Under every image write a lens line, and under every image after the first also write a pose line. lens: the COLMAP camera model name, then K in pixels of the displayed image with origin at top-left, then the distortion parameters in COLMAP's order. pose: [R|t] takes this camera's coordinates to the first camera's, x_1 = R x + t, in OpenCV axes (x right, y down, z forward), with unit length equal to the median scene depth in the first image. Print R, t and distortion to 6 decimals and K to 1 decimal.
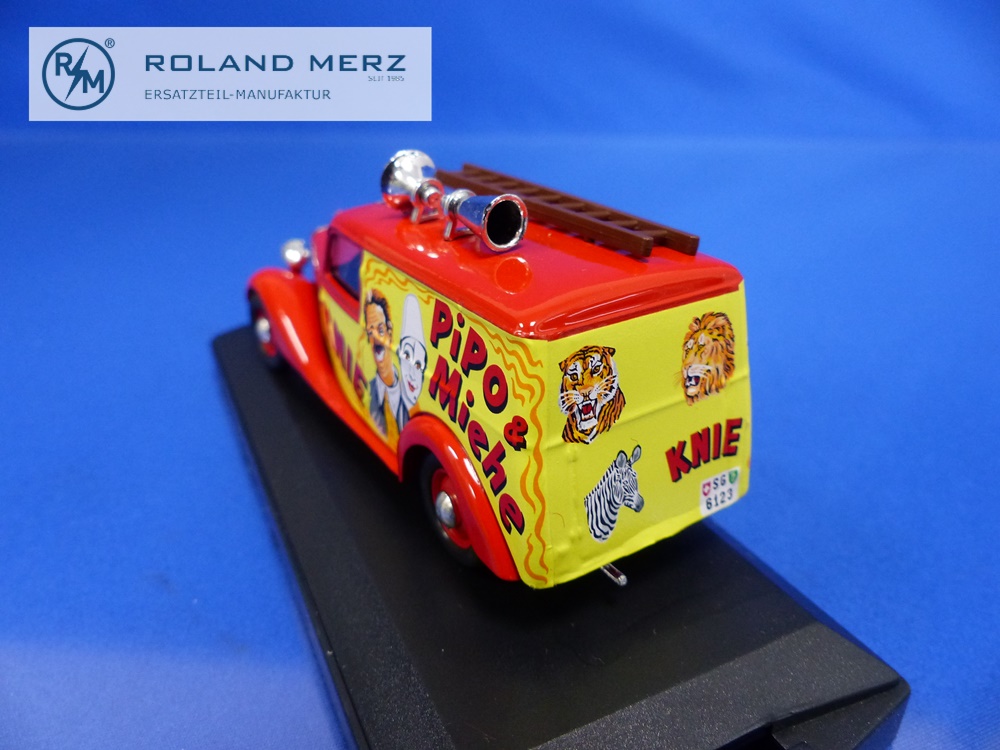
lens RADIAL K [[755.6, 0, 500.0], [0, 755.6, 375.0], [0, 0, 1]] dist [-0.027924, -0.007958]
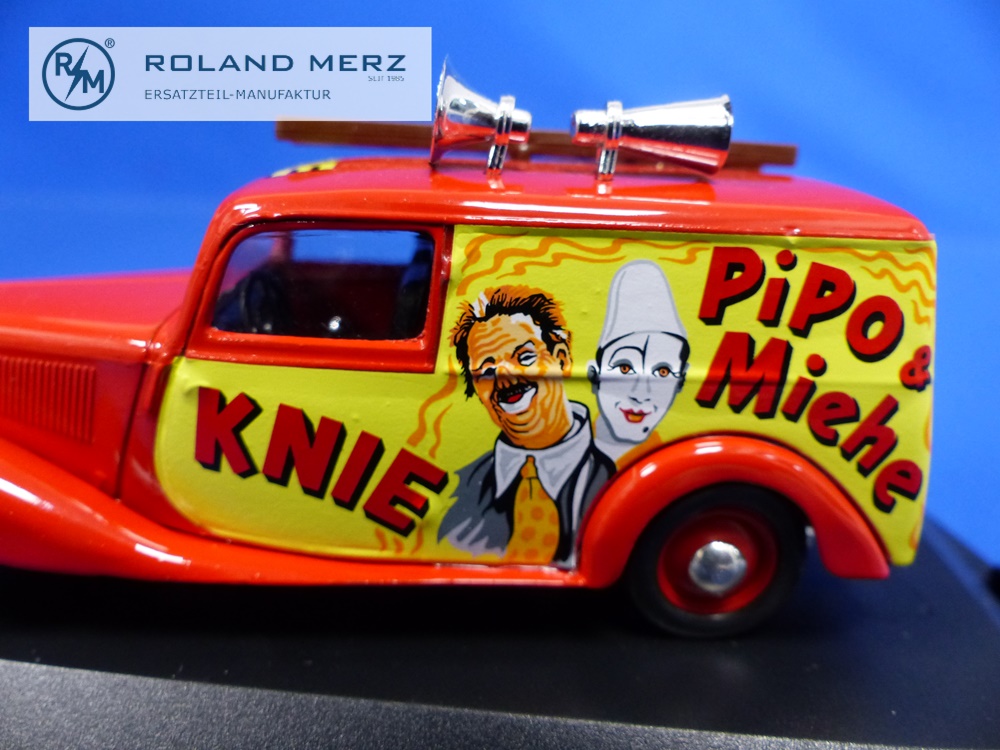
lens RADIAL K [[755.6, 0, 500.0], [0, 755.6, 375.0], [0, 0, 1]] dist [-0.027924, -0.007958]
pose [[0.509389, -0.260544, 0.820146, -0.733190], [0.340102, 0.936425, 0.086248, -0.115994], [-0.790477, 0.234999, 0.565616, 0.795925]]
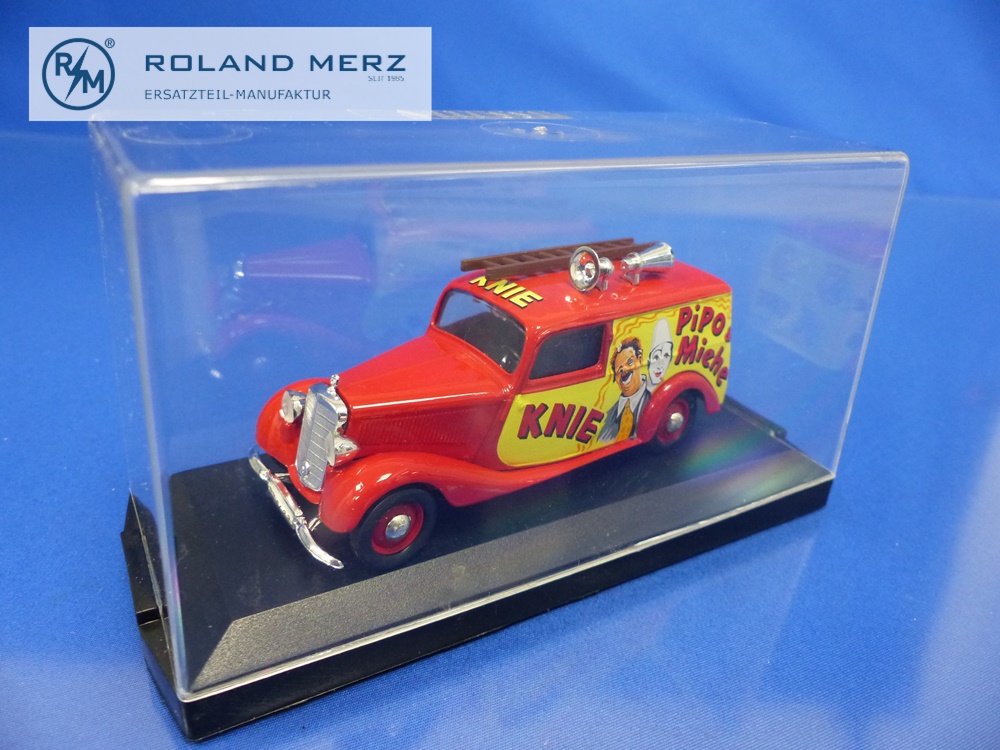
lens RADIAL K [[755.6, 0, 500.0], [0, 755.6, 375.0], [0, 0, 1]] dist [-0.027924, -0.007958]
pose [[-0.066683, -0.431192, 0.899792, -1.699541], [0.375874, 0.824508, 0.422971, -0.871055], [-0.924268, 0.366414, 0.107093, 1.245177]]
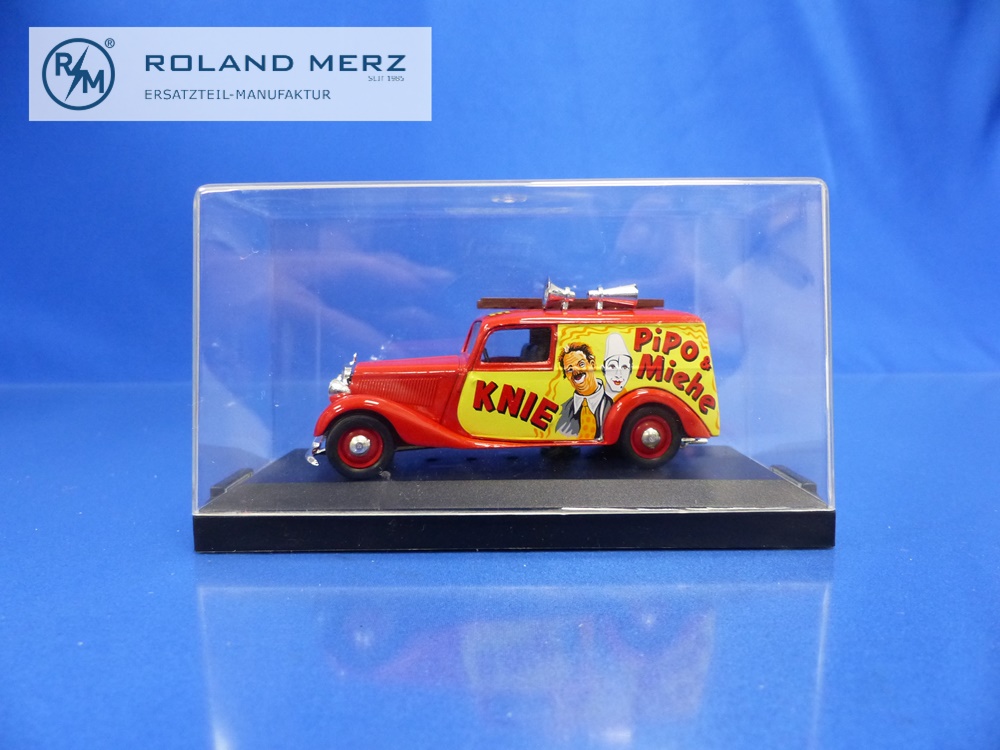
lens RADIAL K [[755.6, 0, 500.0], [0, 755.6, 375.0], [0, 0, 1]] dist [-0.027924, -0.007958]
pose [[0.443816, -0.070333, 0.893353, -2.136187], [0.399969, 0.907653, -0.127245, 0.134038], [-0.801905, 0.413787, 0.430962, 0.442541]]
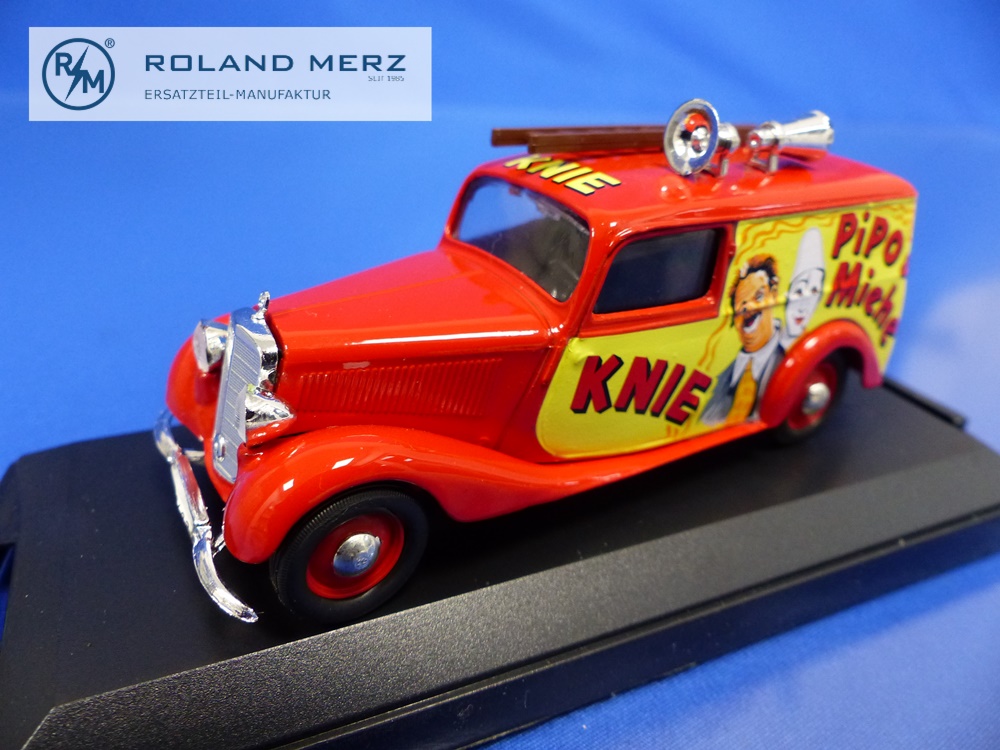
lens RADIAL K [[755.6, 0, 500.0], [0, 755.6, 375.0], [0, 0, 1]] dist [-0.027924, -0.007958]
pose [[0.023365, -0.457301, 0.889005, -1.165649], [0.382991, 0.825500, 0.414569, -0.547339], [-0.923456, 0.330795, 0.194430, 1.310414]]
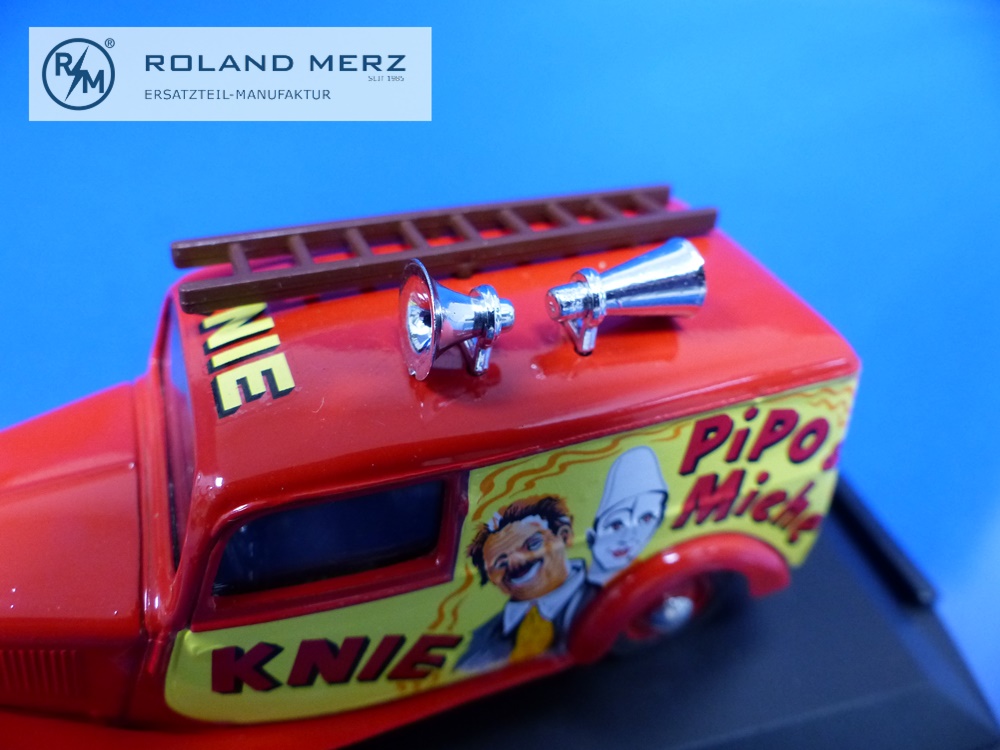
lens RADIAL K [[755.6, 0, 500.0], [0, 755.6, 375.0], [0, 0, 1]] dist [-0.027924, -0.007958]
pose [[0.193075, -0.611816, 0.767074, -0.621303], [0.366317, 0.770204, 0.522109, -0.557853], [-0.910238, 0.180186, 0.372826, 0.888030]]
